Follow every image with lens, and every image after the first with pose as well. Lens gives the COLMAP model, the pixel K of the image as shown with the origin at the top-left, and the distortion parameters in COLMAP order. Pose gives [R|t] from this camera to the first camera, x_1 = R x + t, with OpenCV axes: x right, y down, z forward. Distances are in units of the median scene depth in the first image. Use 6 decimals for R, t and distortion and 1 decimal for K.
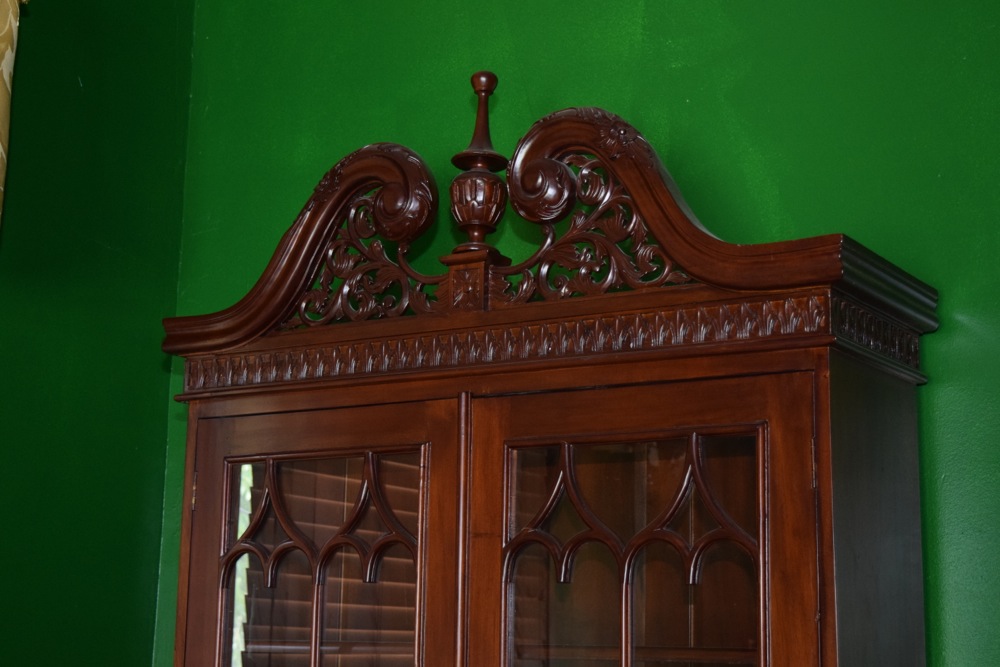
lens RADIAL K [[1601.8, 0, 502.1], [0, 1601.8, 330.8], [0, 0, 1]] dist [-0.002694, 0.014468]
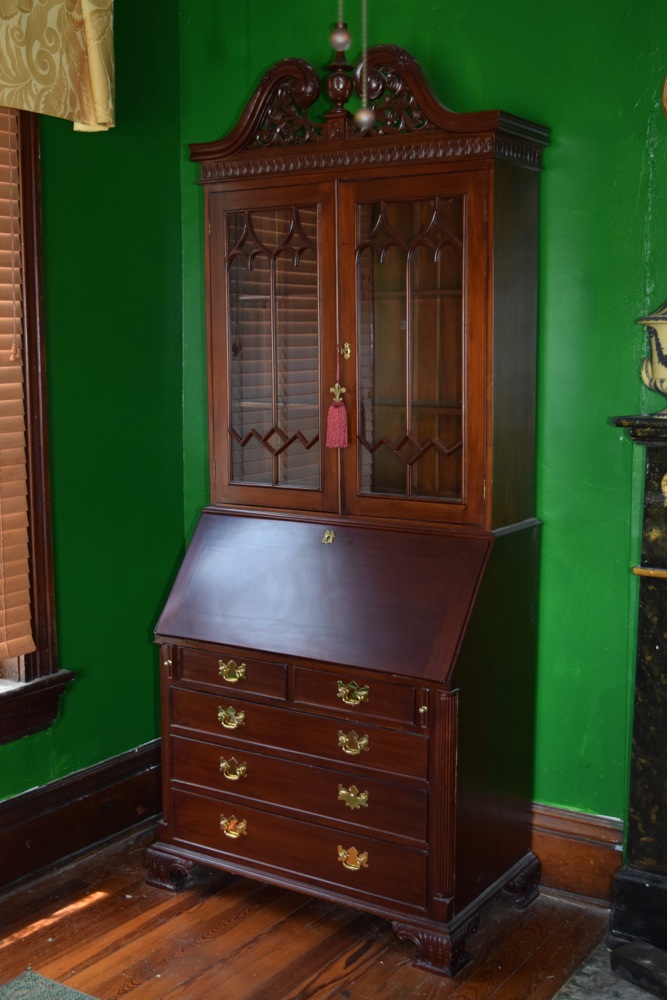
lens RADIAL K [[1213.9, 0, 335.0], [0, 1213.9, 505.6], [0, 0, 1]] dist [-0.065928, 0.049801]
pose [[0.999706, -0.024131, -0.002153, -0.032478], [0.023507, 0.944667, 0.327187, -0.082383], [-0.005861, -0.327142, 0.944957, -0.731914]]
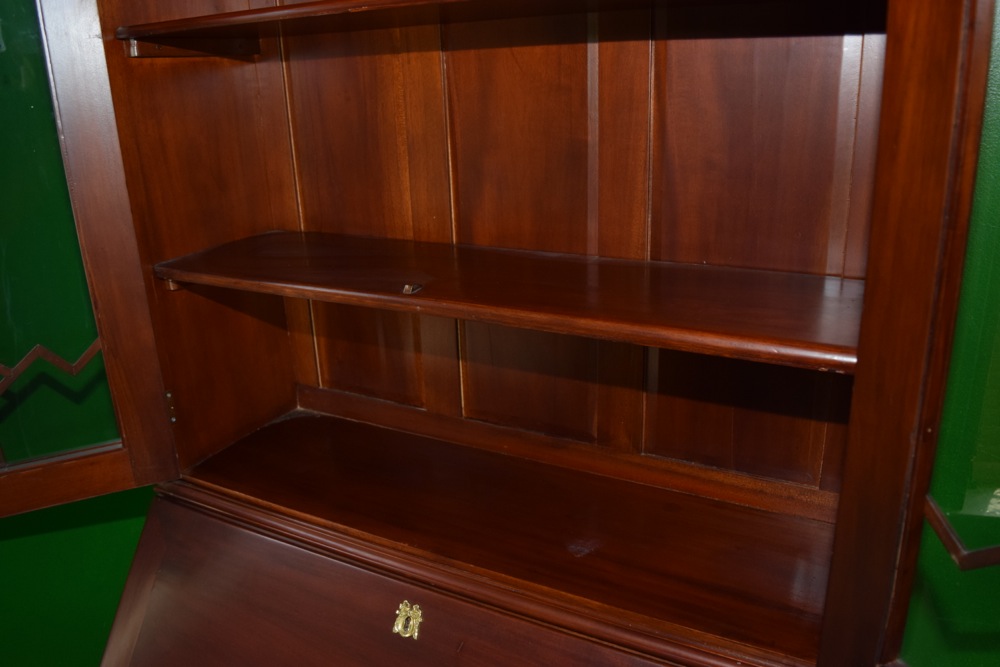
lens RADIAL K [[782.5, 0, 504.1], [0, 782.5, 331.0], [0, 0, 1]] dist [-0.093063, 0.013840]
pose [[0.995366, -0.077863, 0.056425, -0.002930], [0.039767, 0.867583, 0.495700, 0.151308], [-0.087550, -0.491159, 0.866659, 0.560539]]
